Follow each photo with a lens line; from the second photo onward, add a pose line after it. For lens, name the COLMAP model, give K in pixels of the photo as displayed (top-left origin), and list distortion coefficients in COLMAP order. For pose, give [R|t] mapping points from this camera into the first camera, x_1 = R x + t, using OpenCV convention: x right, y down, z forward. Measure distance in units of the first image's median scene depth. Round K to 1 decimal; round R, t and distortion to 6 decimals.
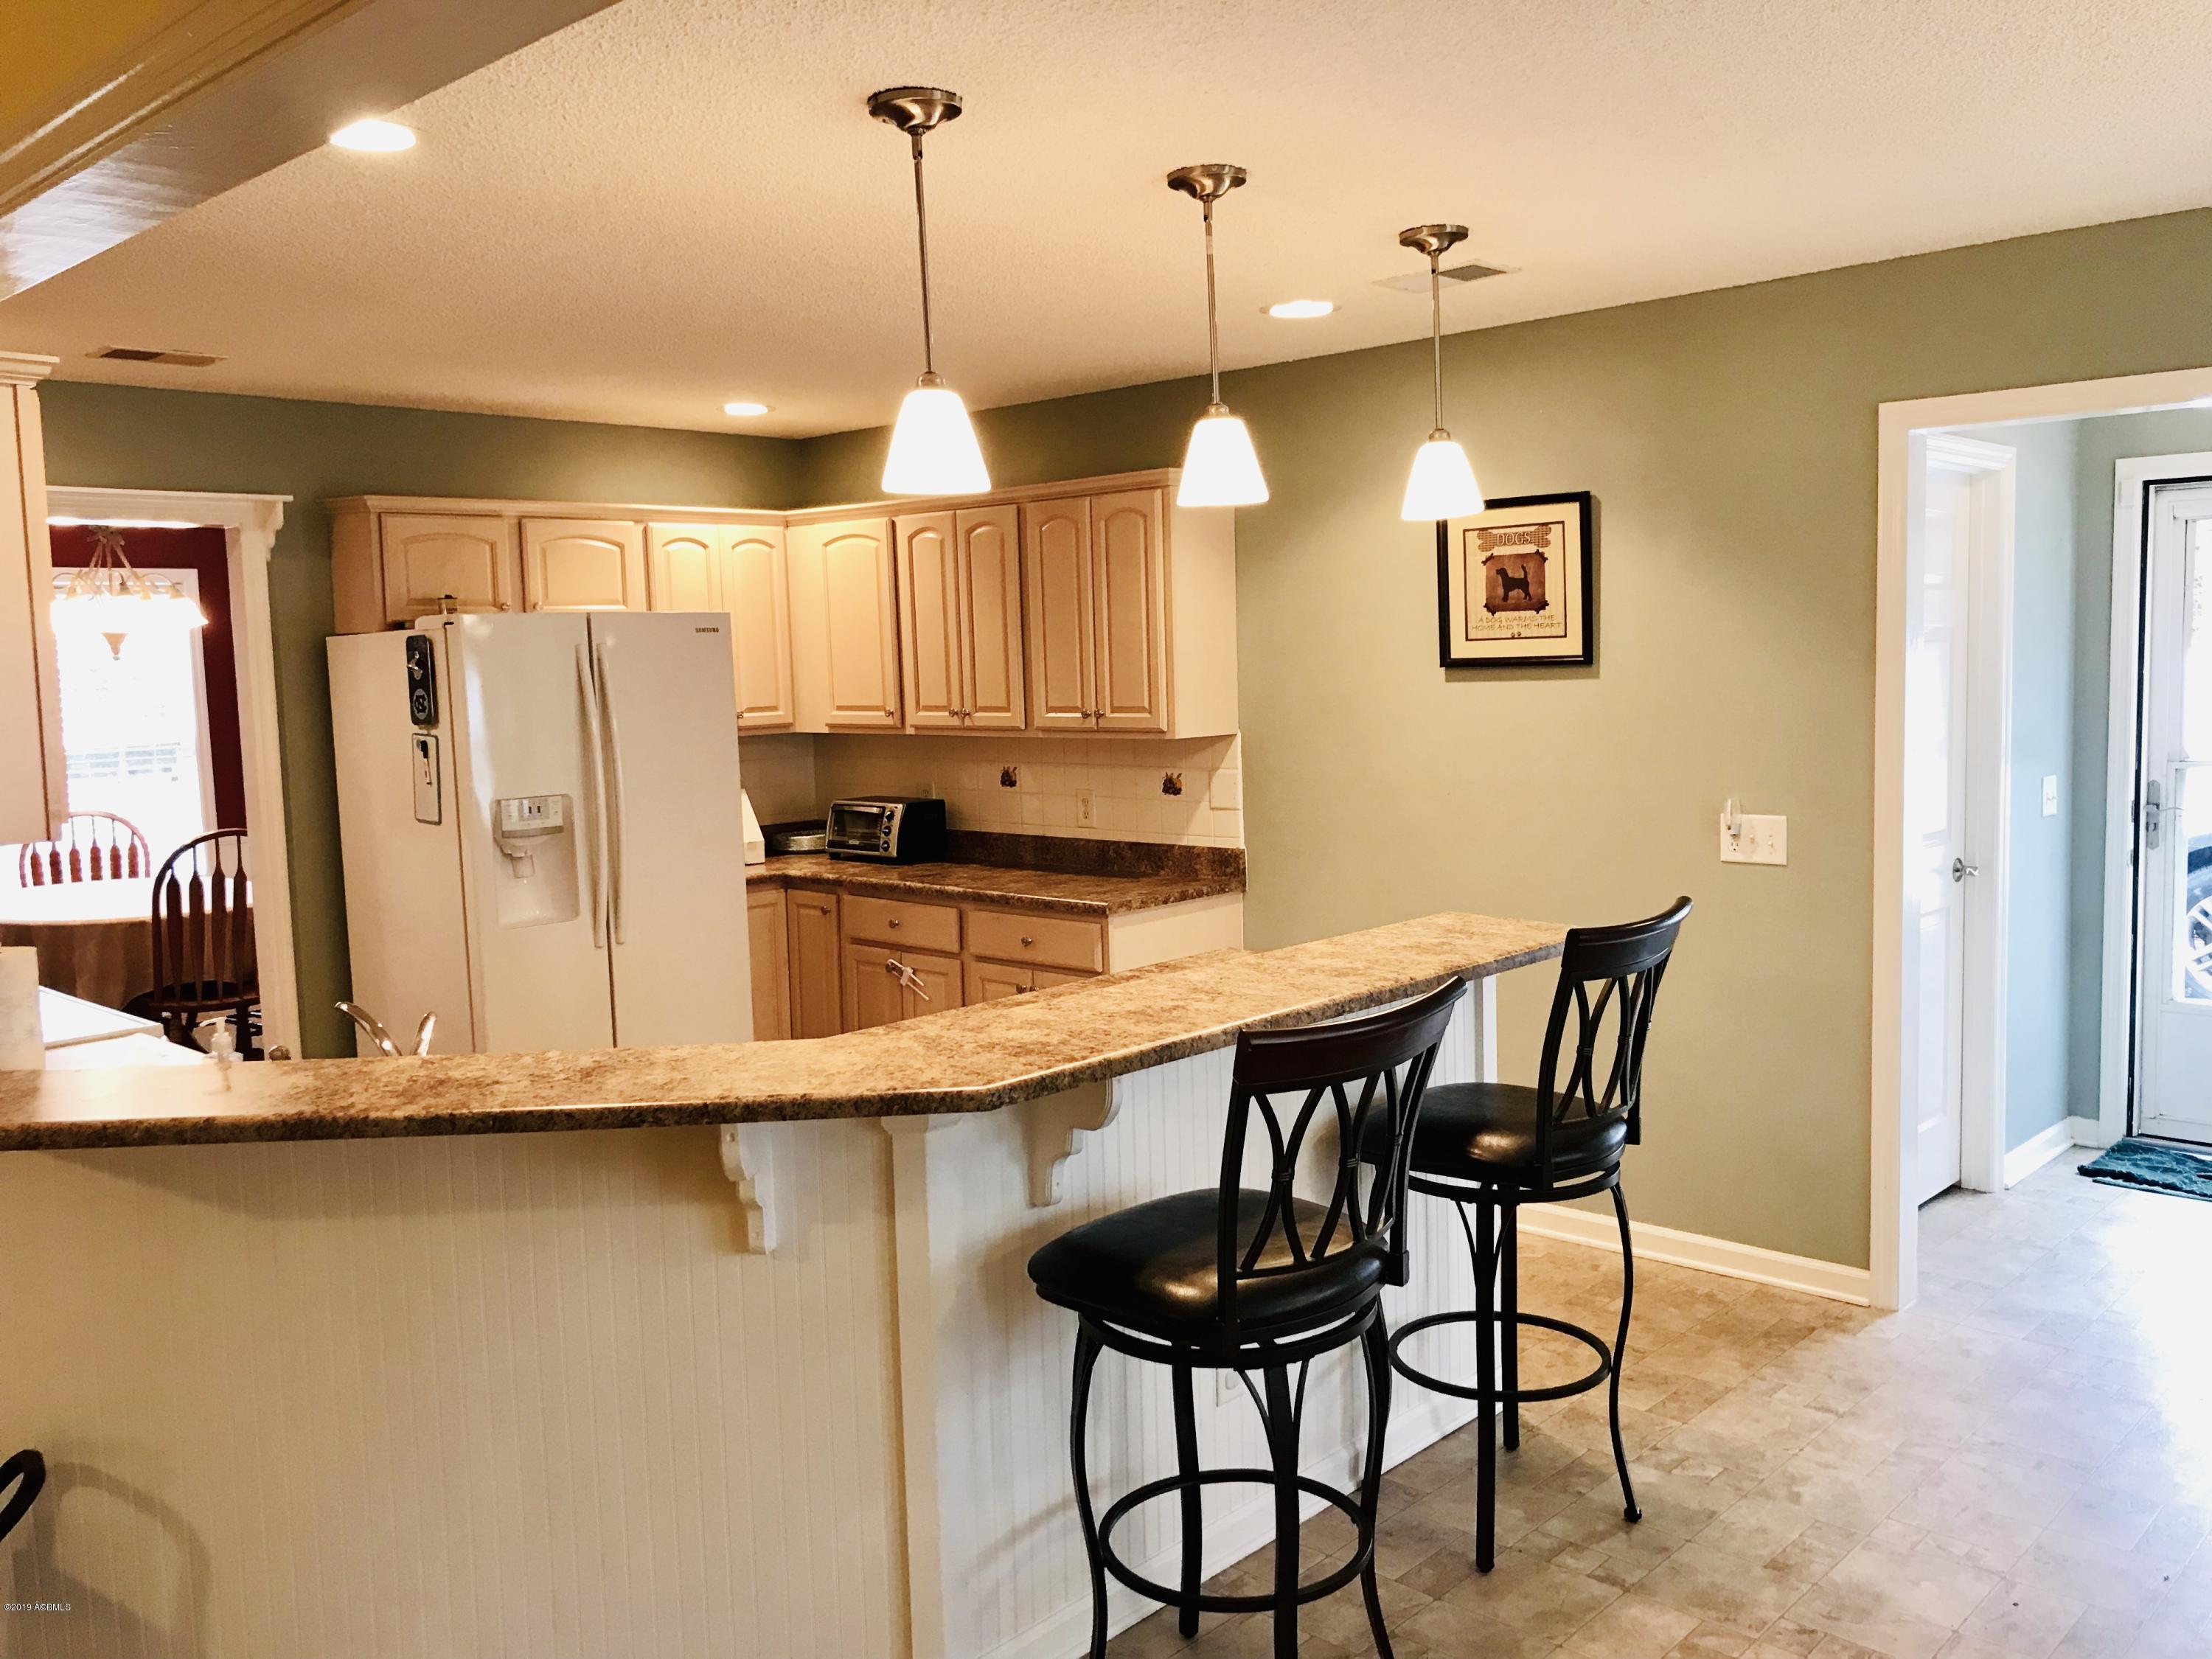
lens RADIAL K [[1819.1, 0, 1110.0], [0, 1819.1, 815.8], [0, 0, 1]] dist [0.020213, -0.005419]
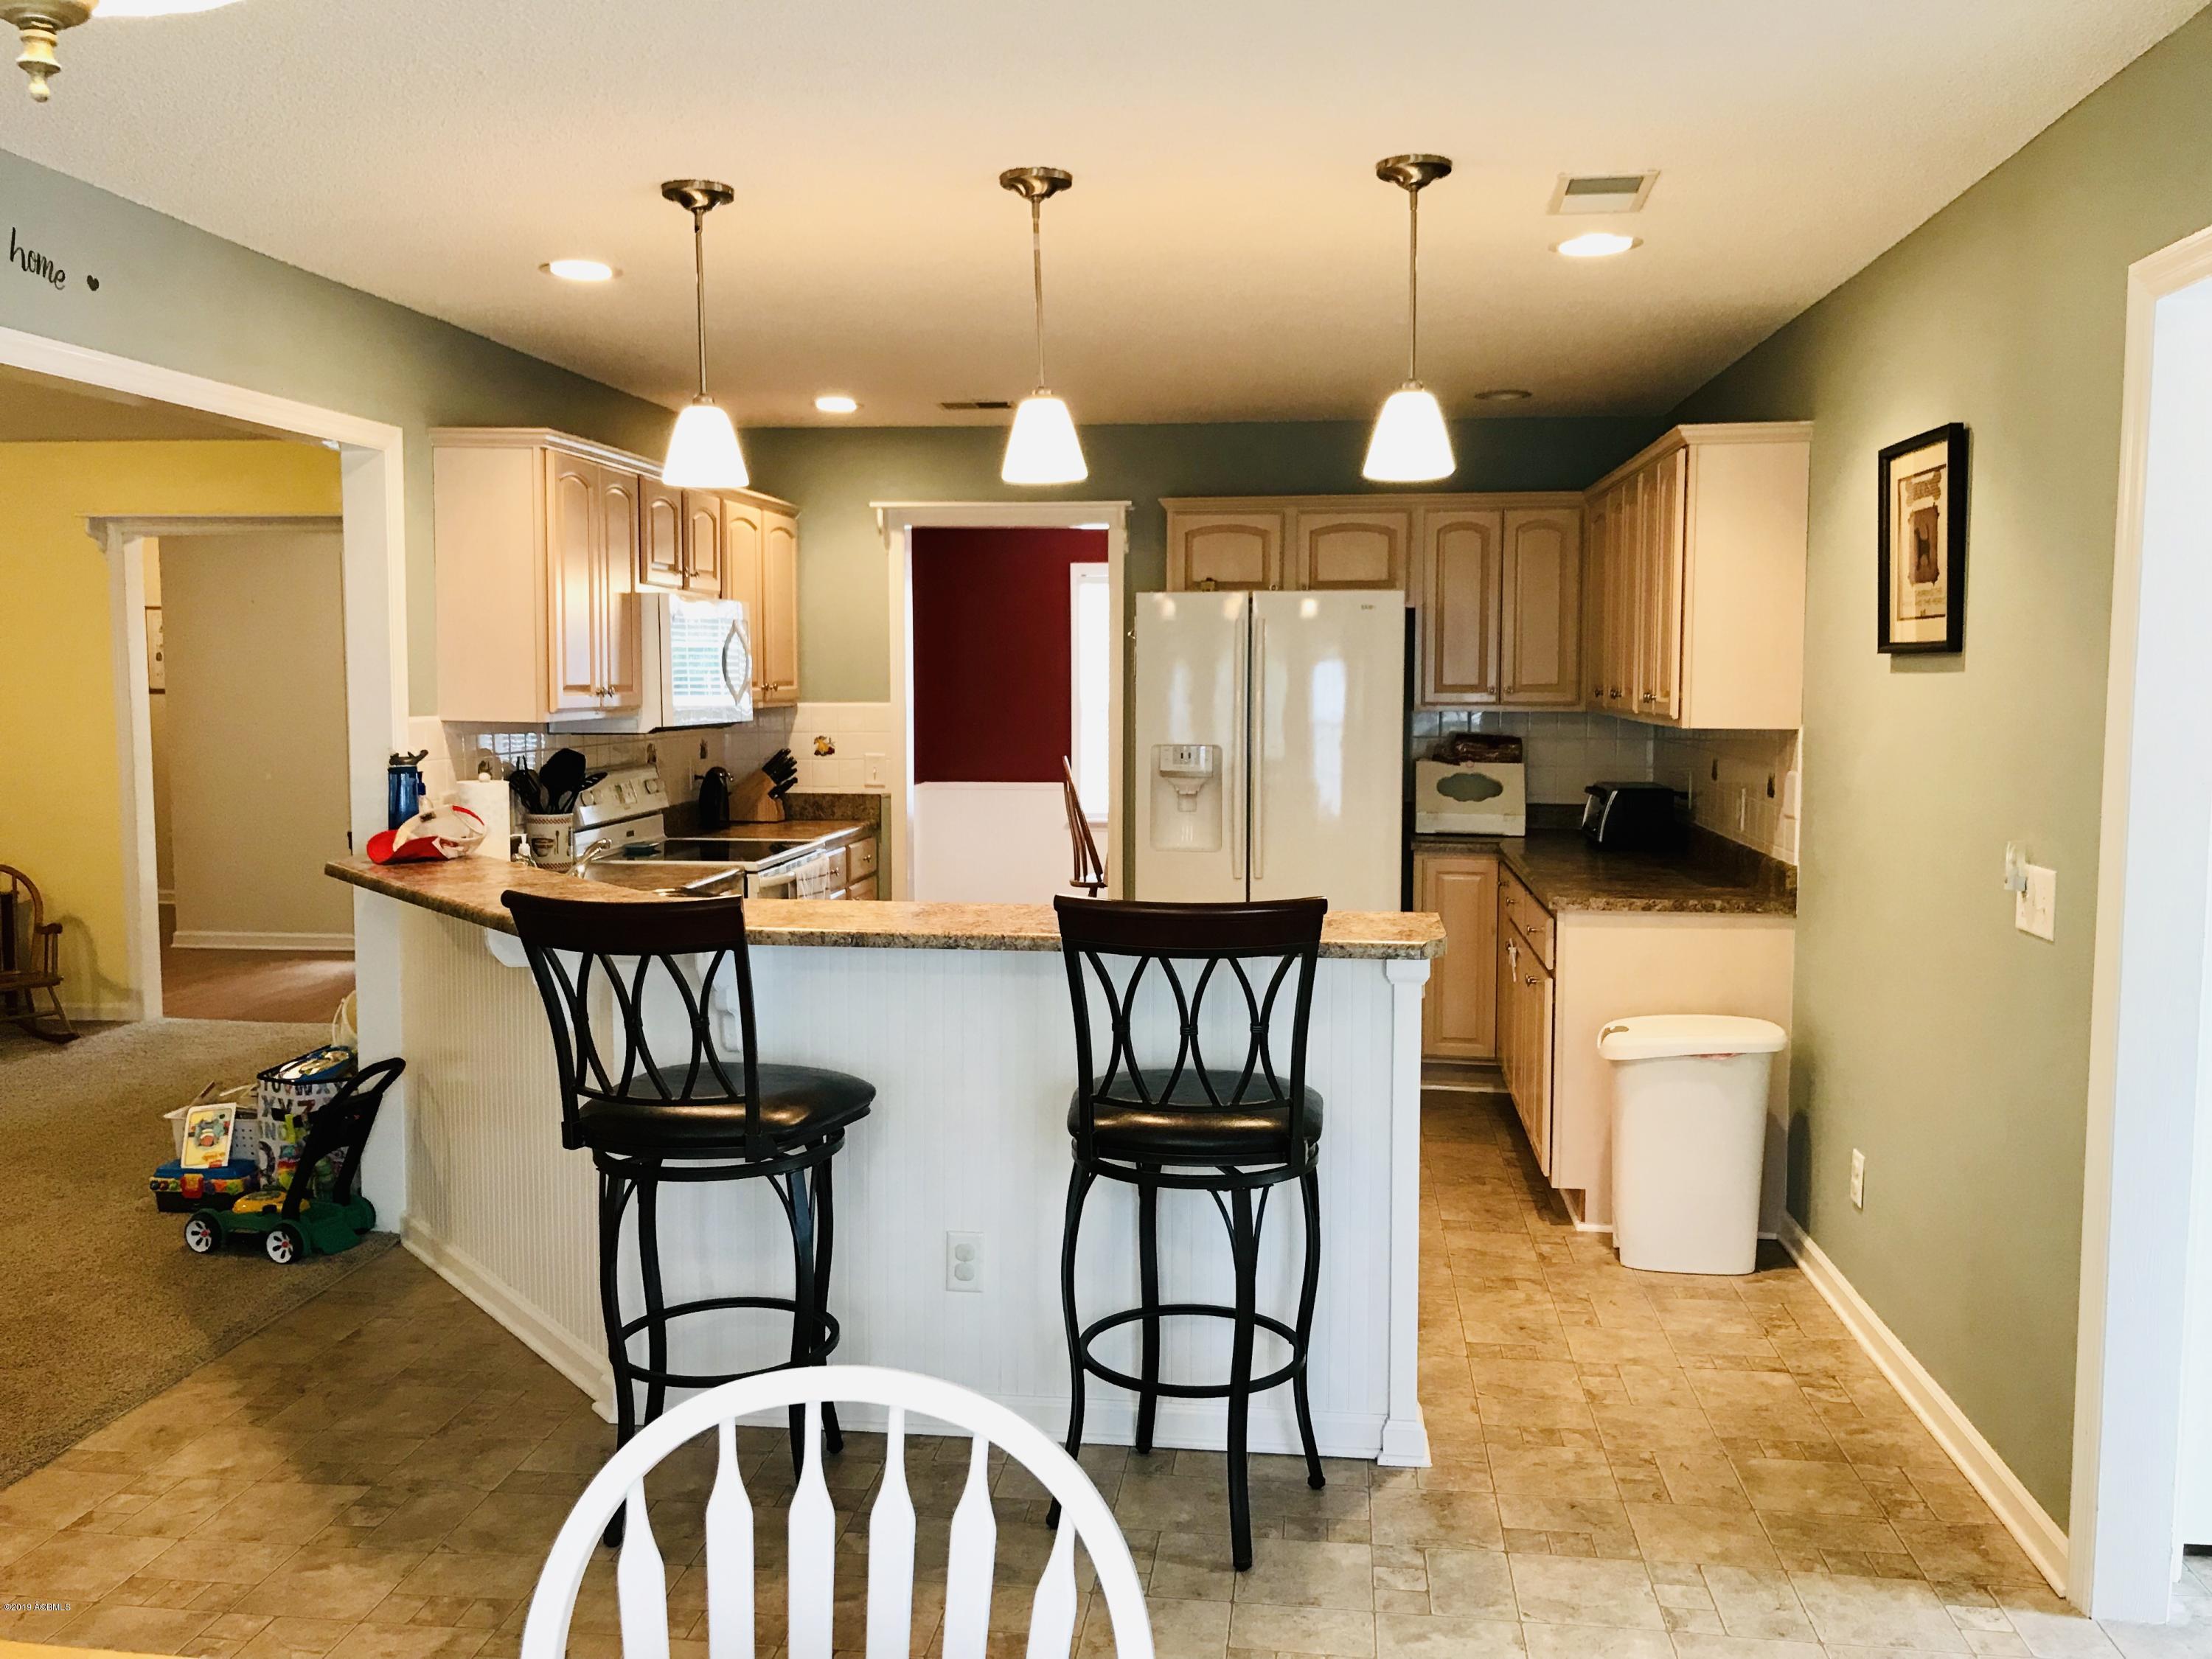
lens RADIAL K [[1819.1, 0, 1110.0], [0, 1819.1, 815.8], [0, 0, 1]] dist [0.020213, -0.005419]
pose [[0.593351, 0.097100, -0.799066, 0.718376], [-0.095391, 0.994185, 0.049978, -0.021552], [0.799272, 0.046569, 0.599163, 0.291651]]
